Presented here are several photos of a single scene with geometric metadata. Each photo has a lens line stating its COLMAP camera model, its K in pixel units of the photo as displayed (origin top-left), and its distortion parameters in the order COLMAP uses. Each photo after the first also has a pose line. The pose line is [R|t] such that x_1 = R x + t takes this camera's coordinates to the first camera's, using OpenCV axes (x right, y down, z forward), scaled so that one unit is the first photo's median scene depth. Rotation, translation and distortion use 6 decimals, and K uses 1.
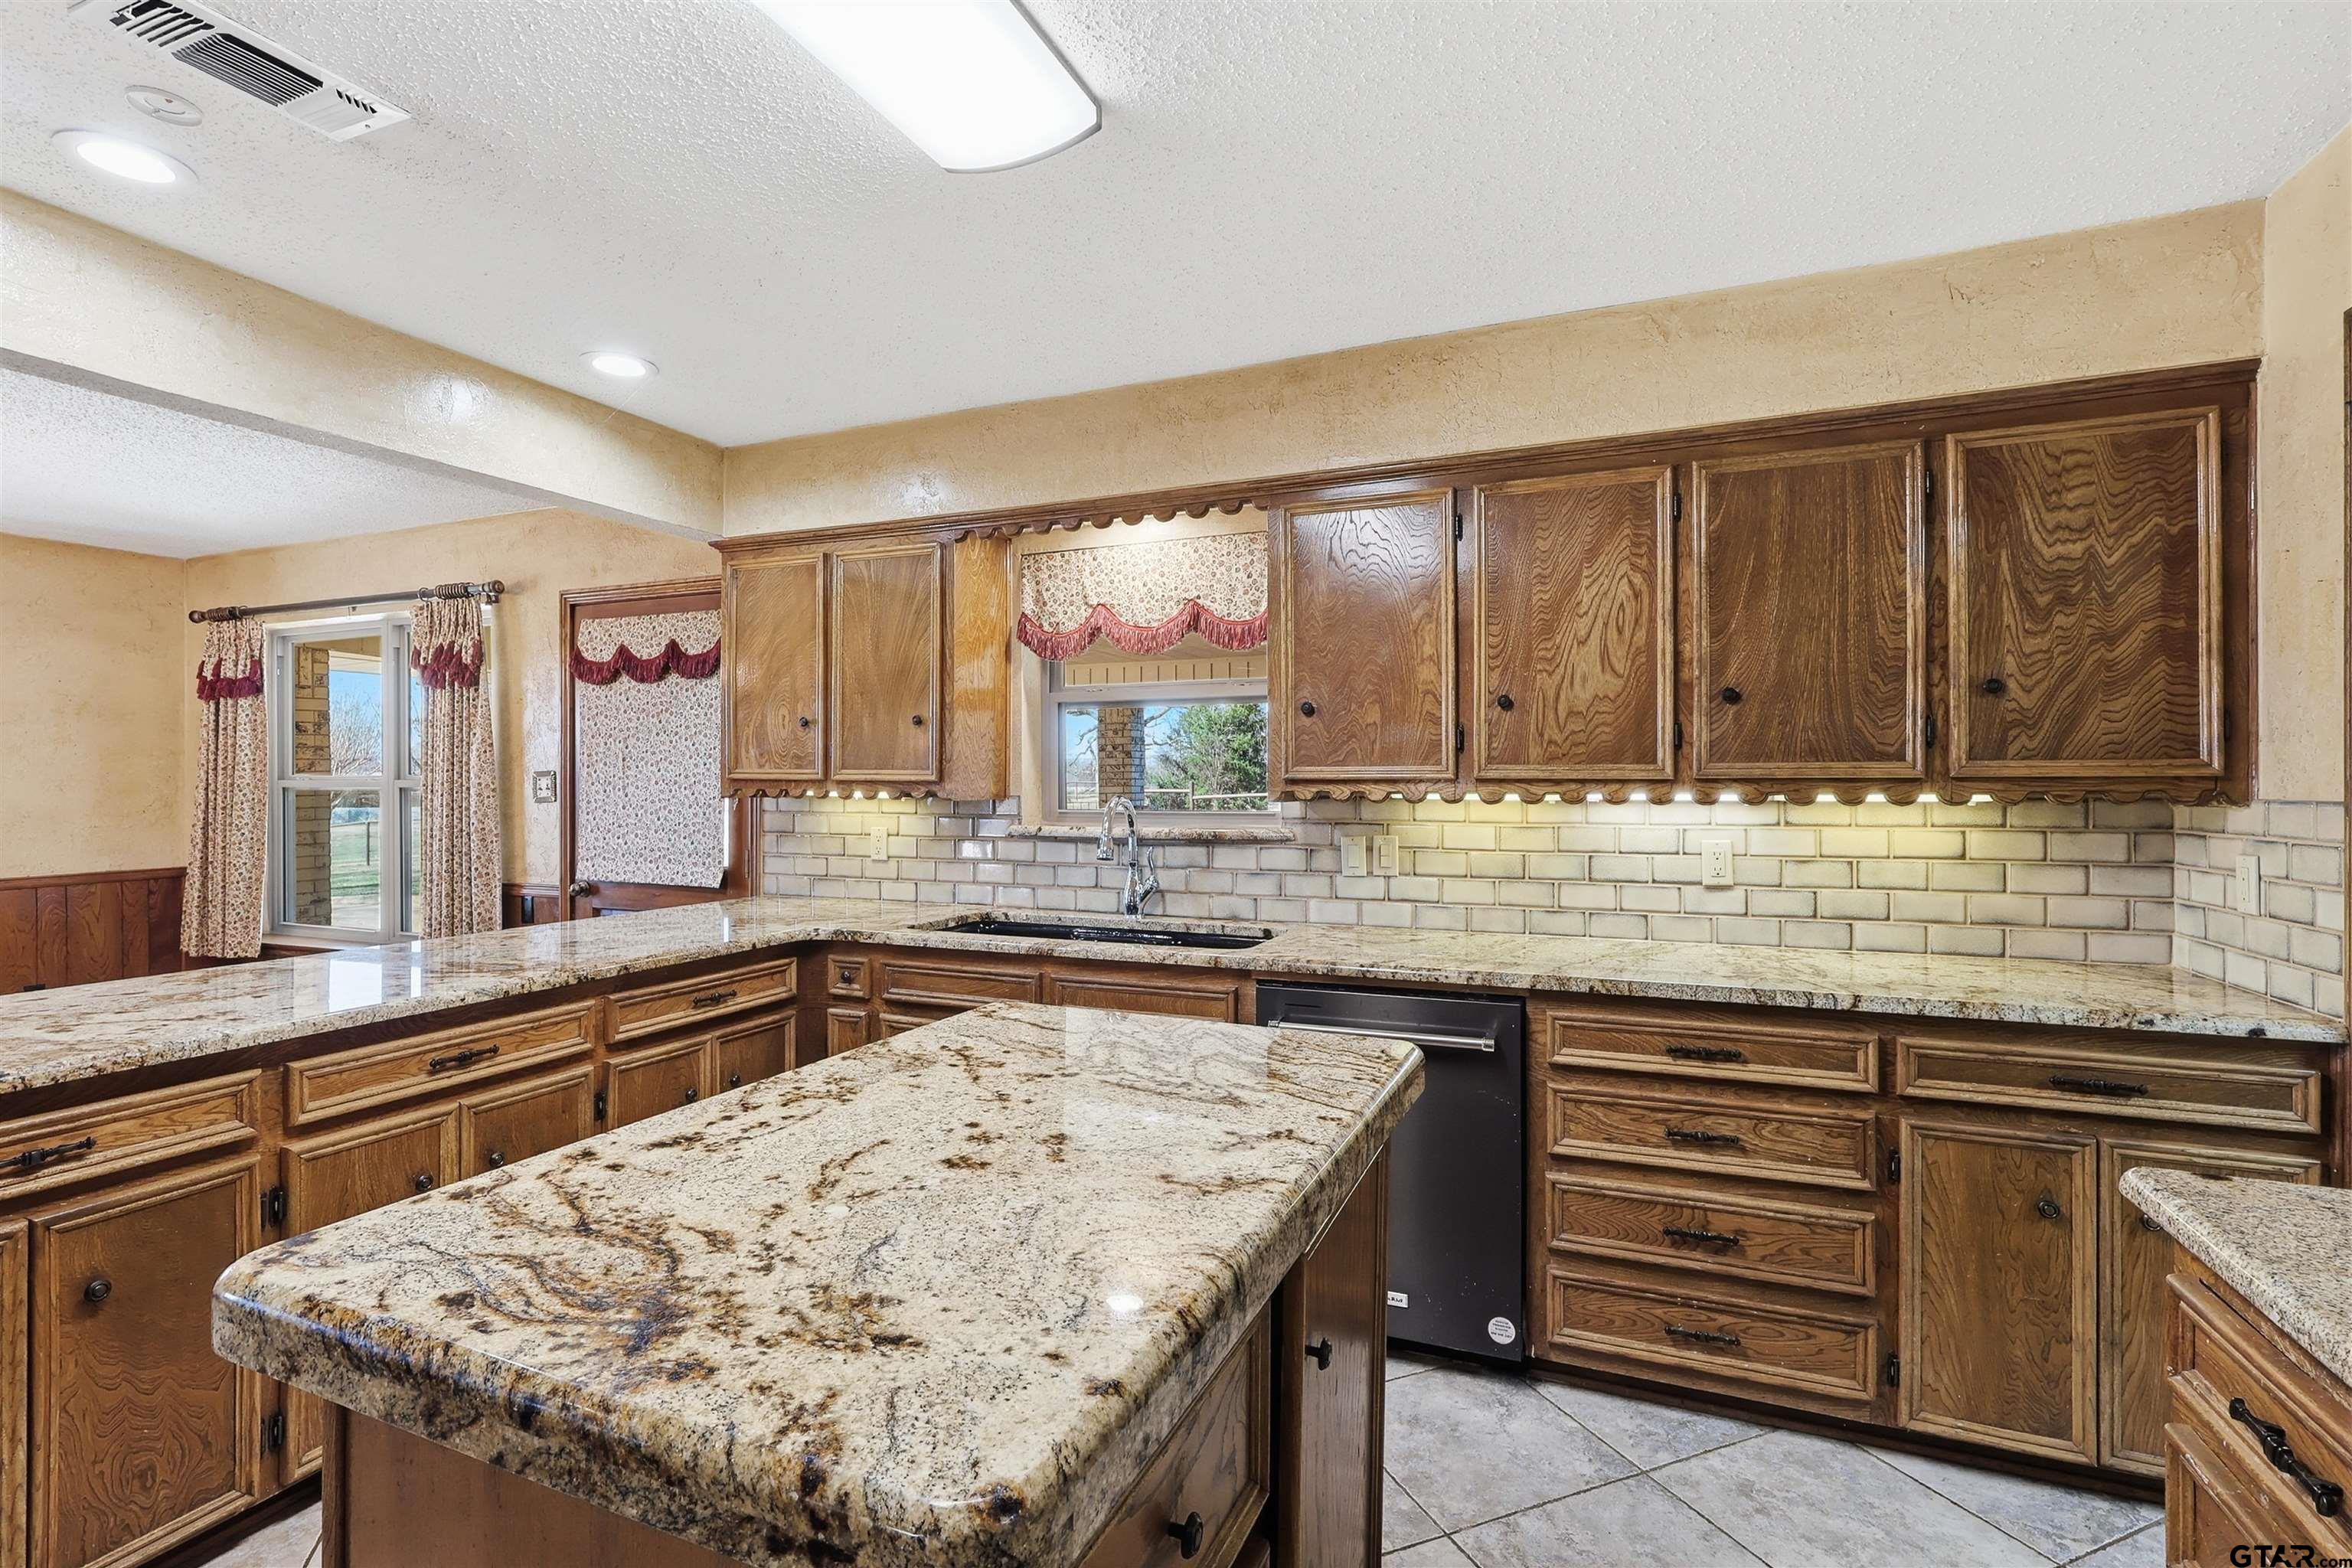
lens RADIAL K [[1095.9, 0, 1157.0], [0, 1095.9, 787.5], [0, 0, 1]] dist [-0.002396, -0.000612]
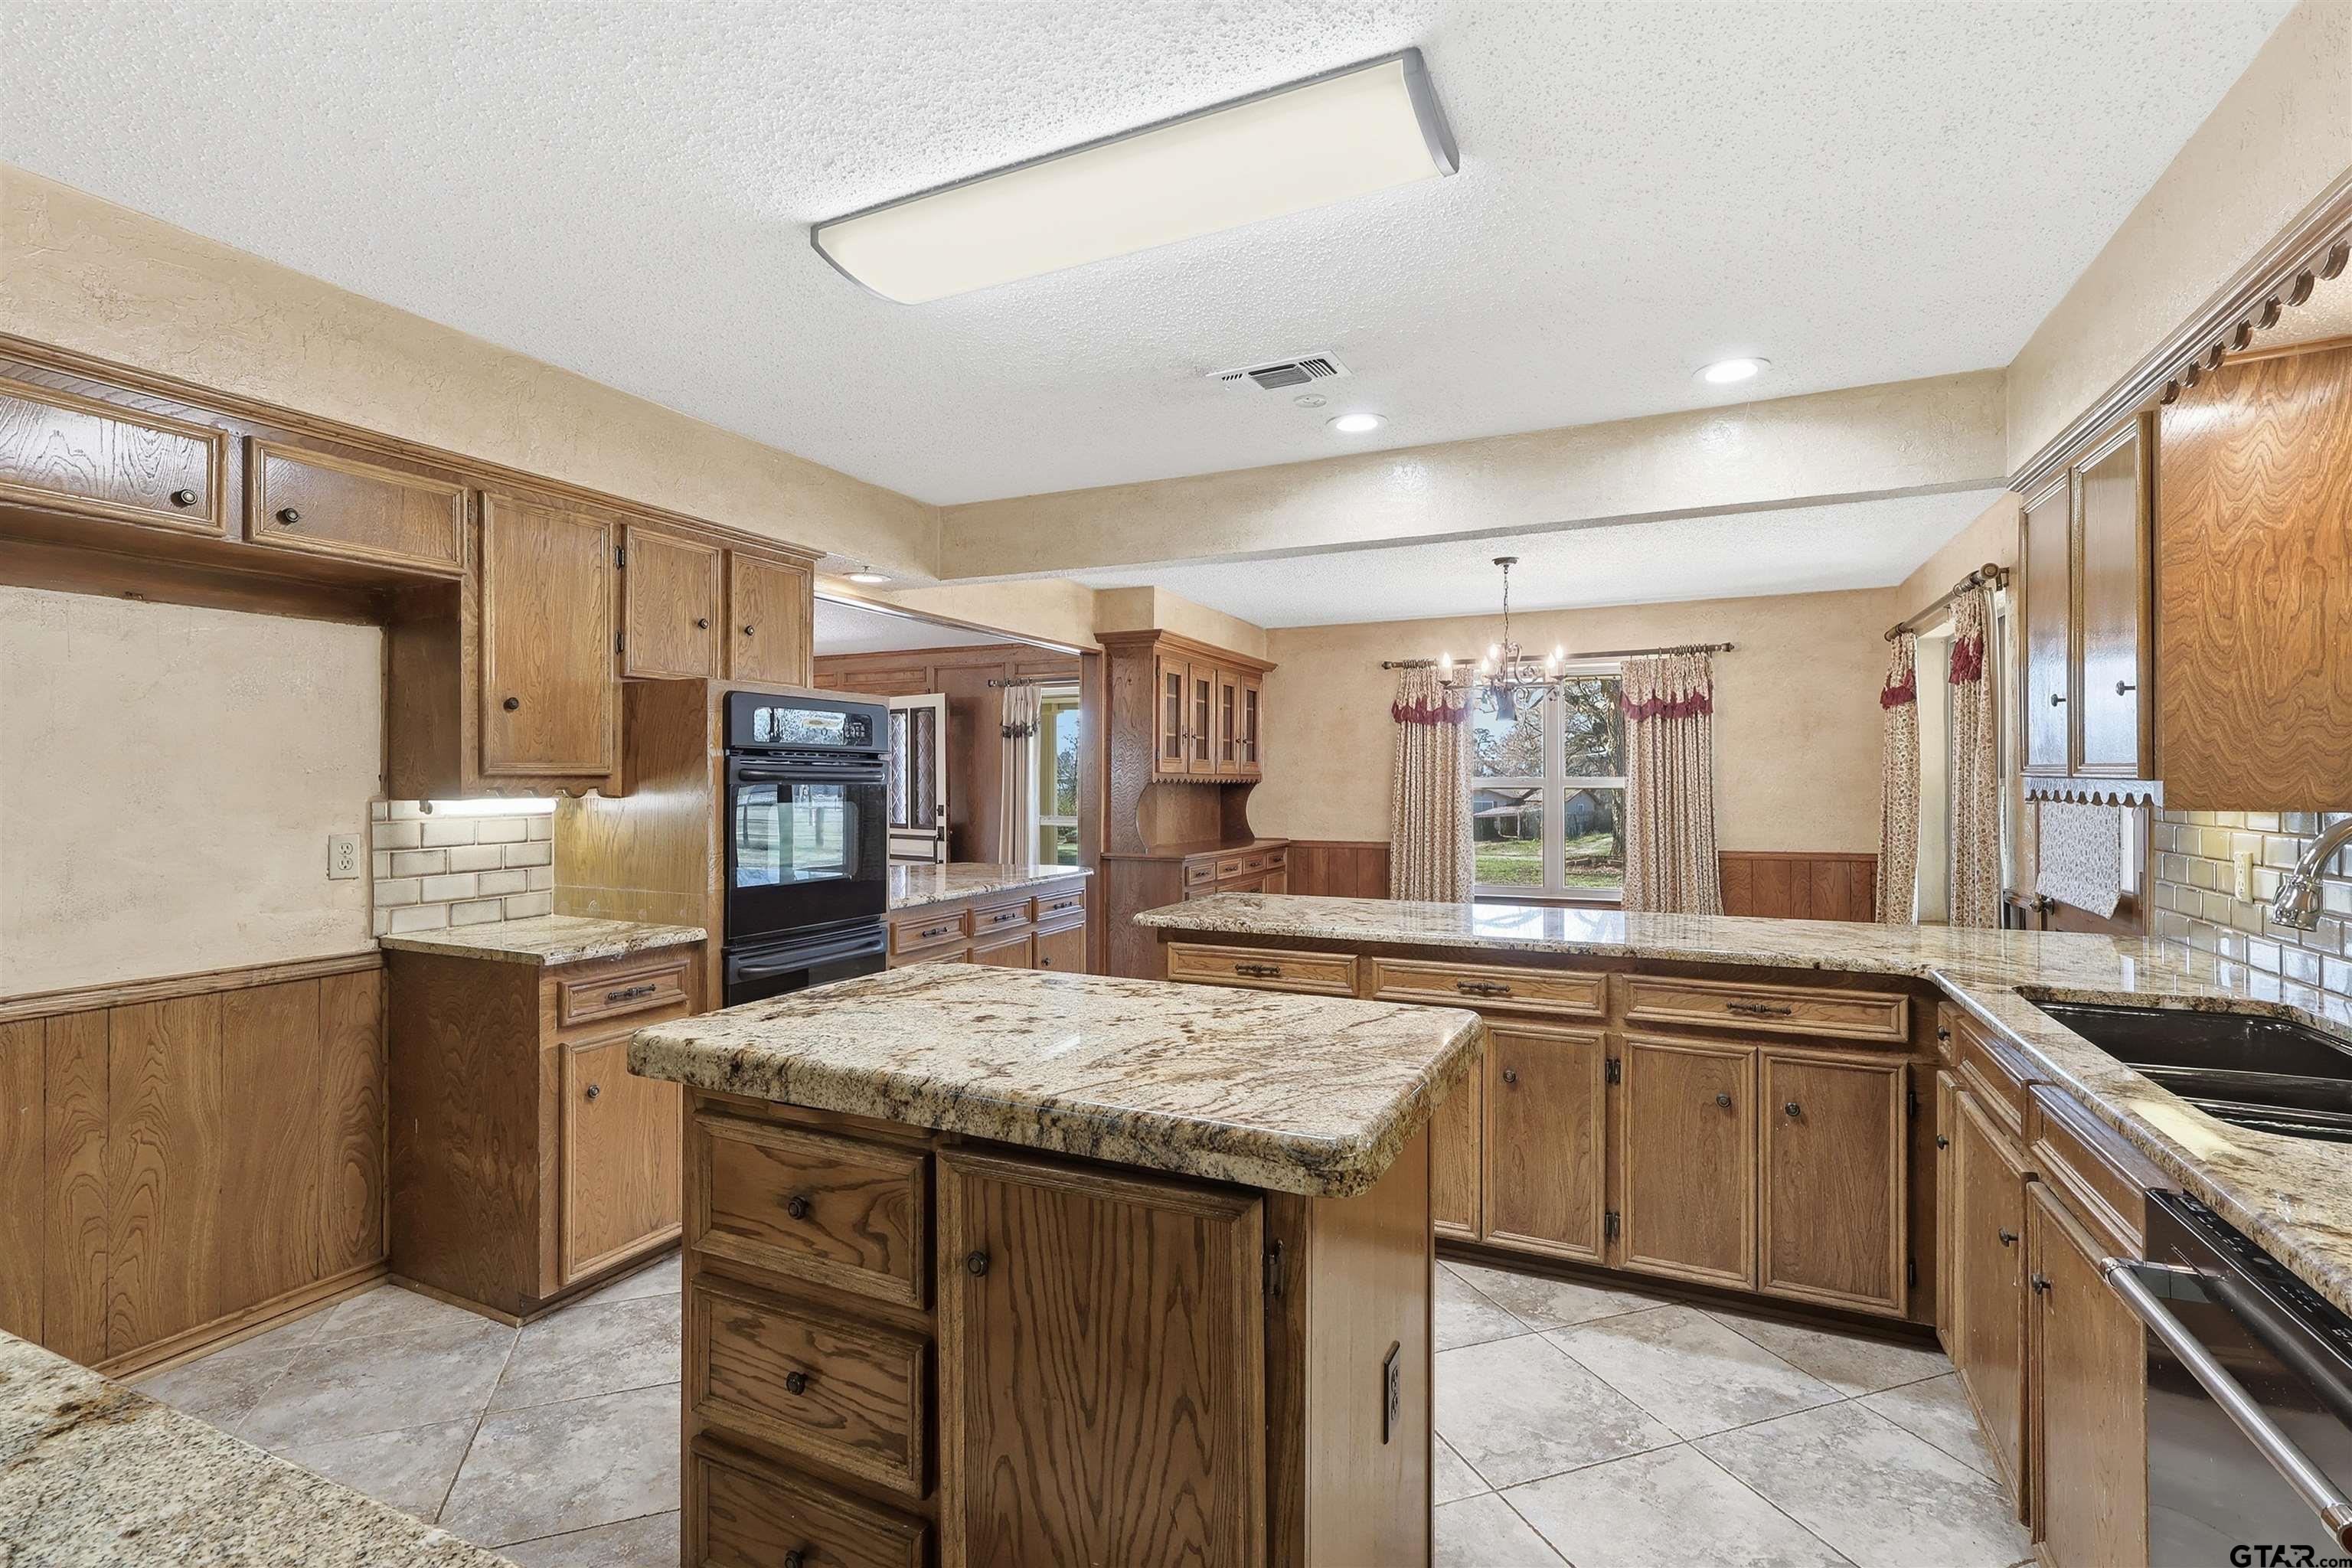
lens RADIAL K [[1095.9, 0, 1161.2], [0, 1095.9, 778.2], [0, 0, 1]] dist [-0.002396, -0.000612]
pose [[-0.053128, -0.005179, -0.998574, 0.536987], [-0.001828, 0.999985, -0.005089, -0.000859], [0.998586, 0.001555, -0.053136, 0.509069]]
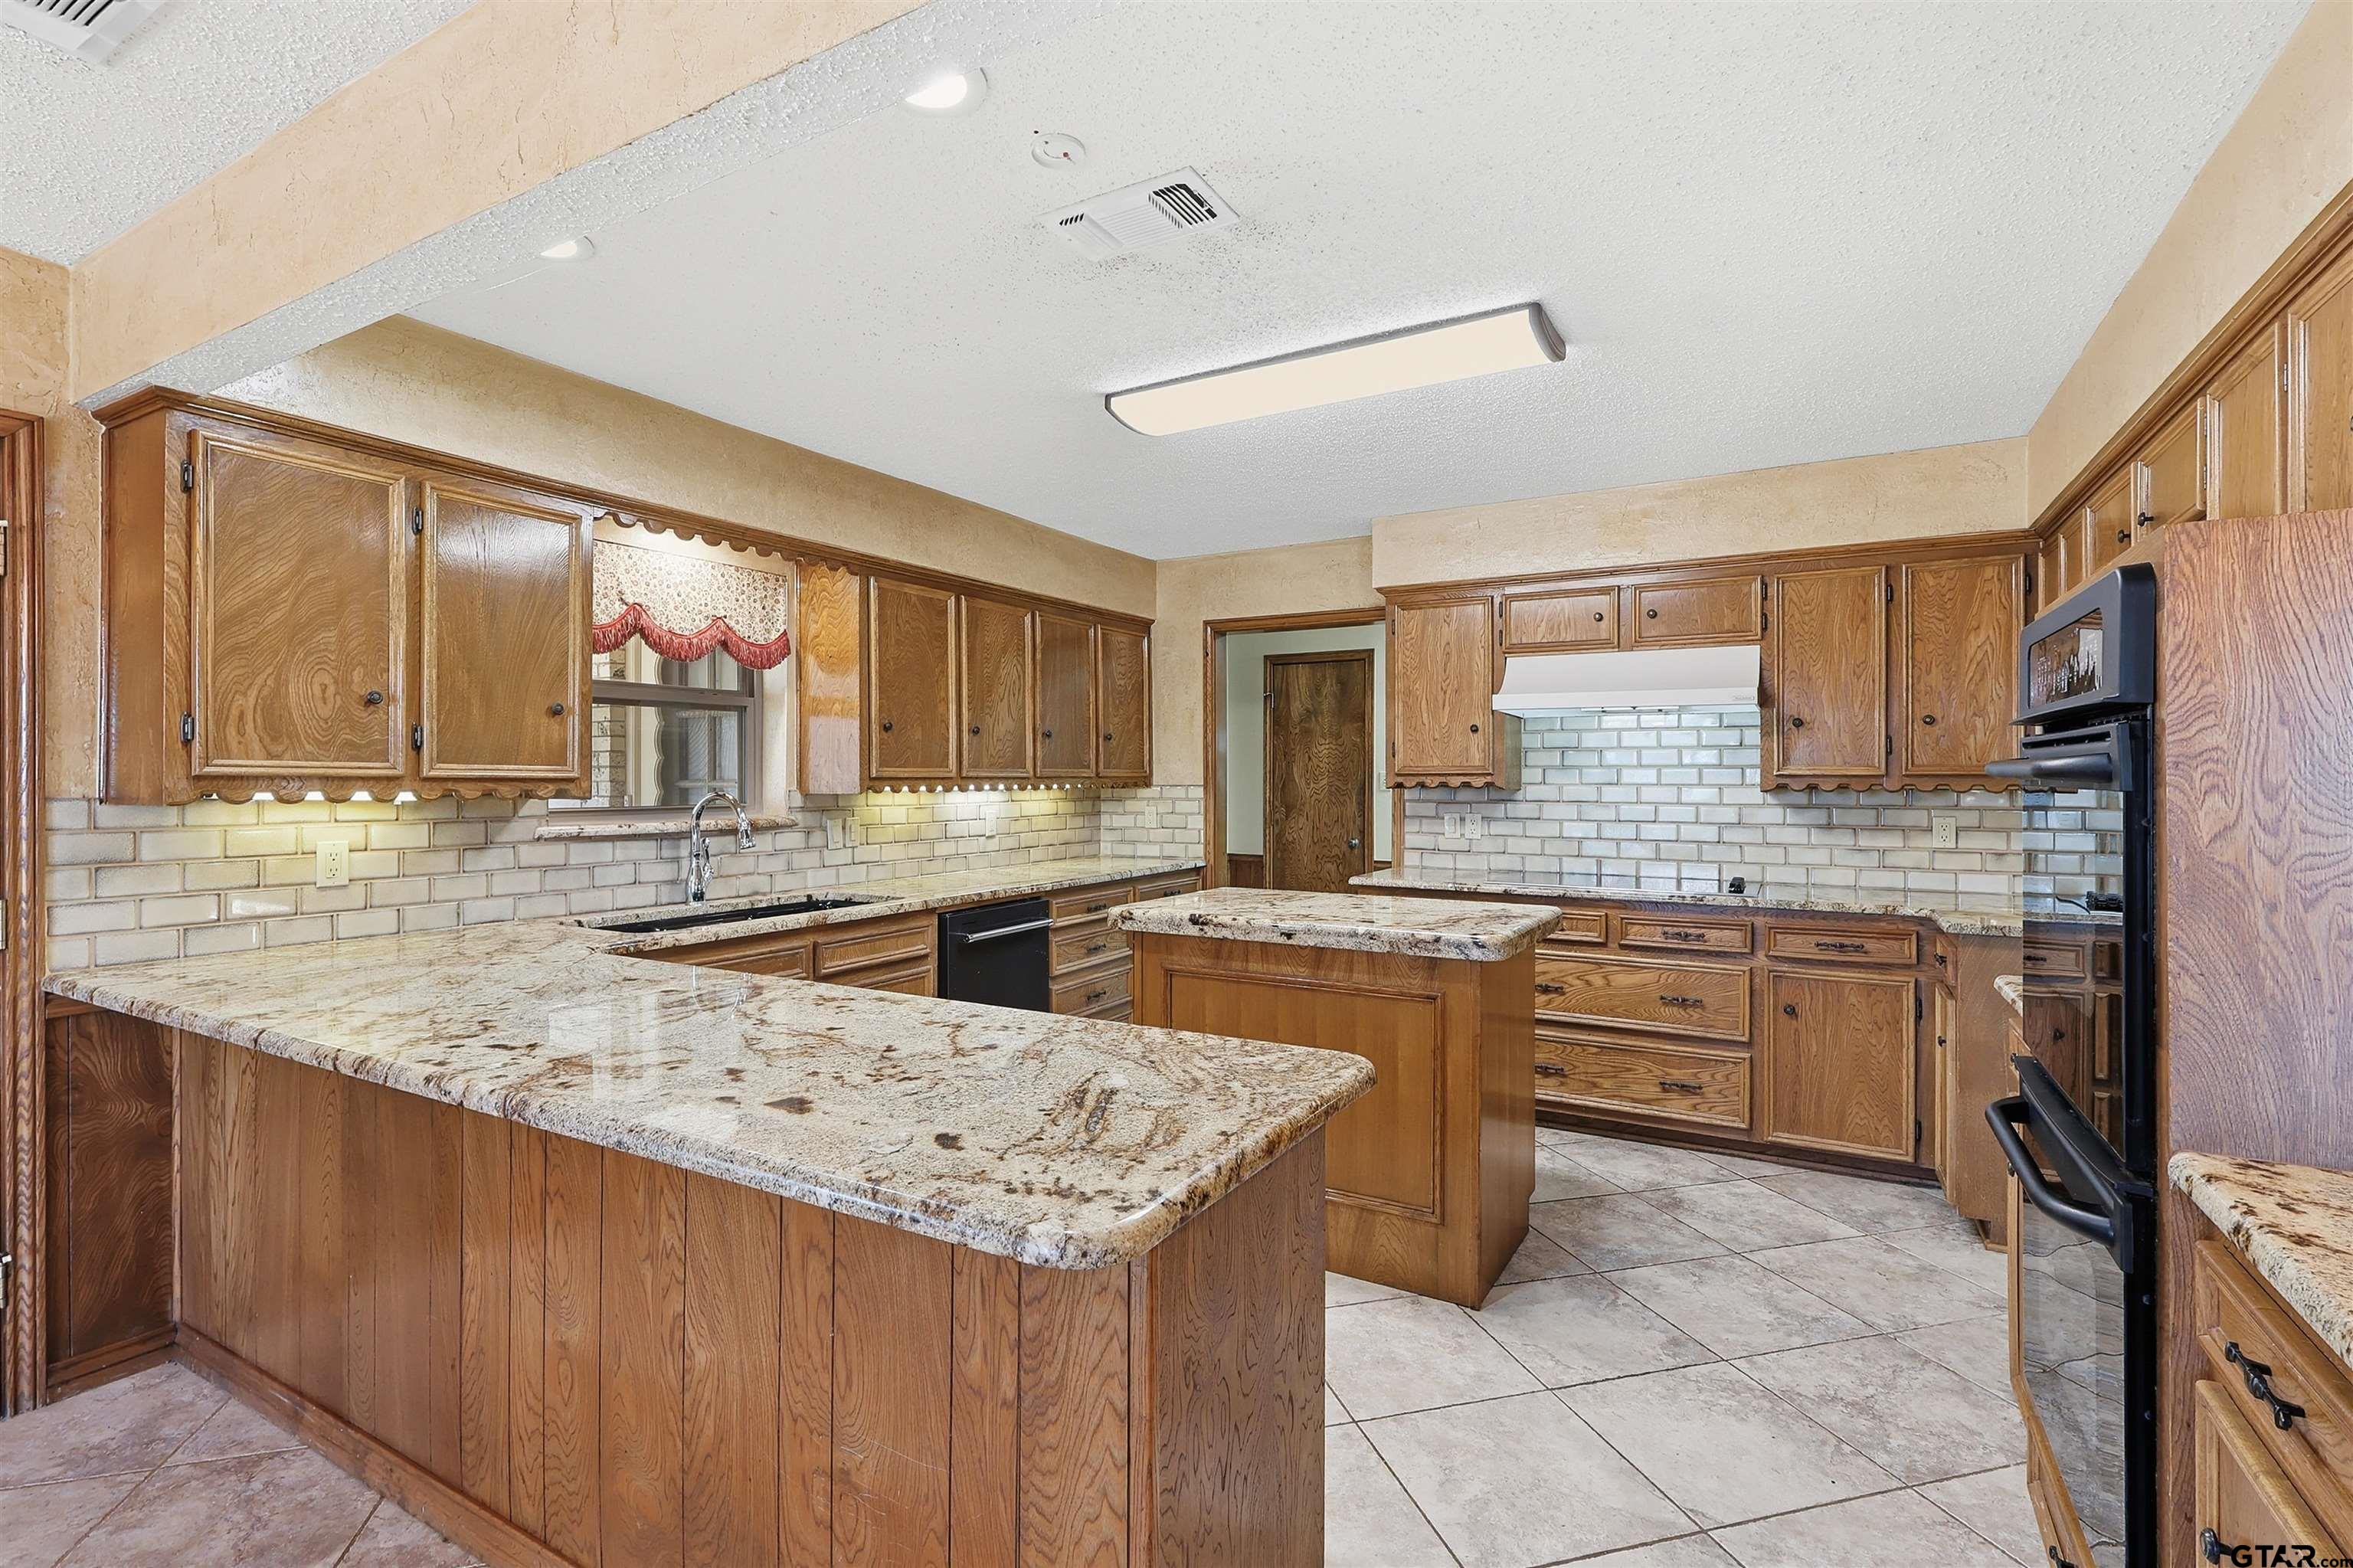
lens RADIAL K [[1096.4, 0, 1163.1], [0, 1096.4, 777.4], [0, 0, 1]] dist [-0.002396, -0.000612]
pose [[0.114514, 0.001214, 0.993421, -1.090838], [0.005995, 0.999980, -0.001913, -0.001865], [-0.993404, 0.006174, 0.114505, 0.435581]]
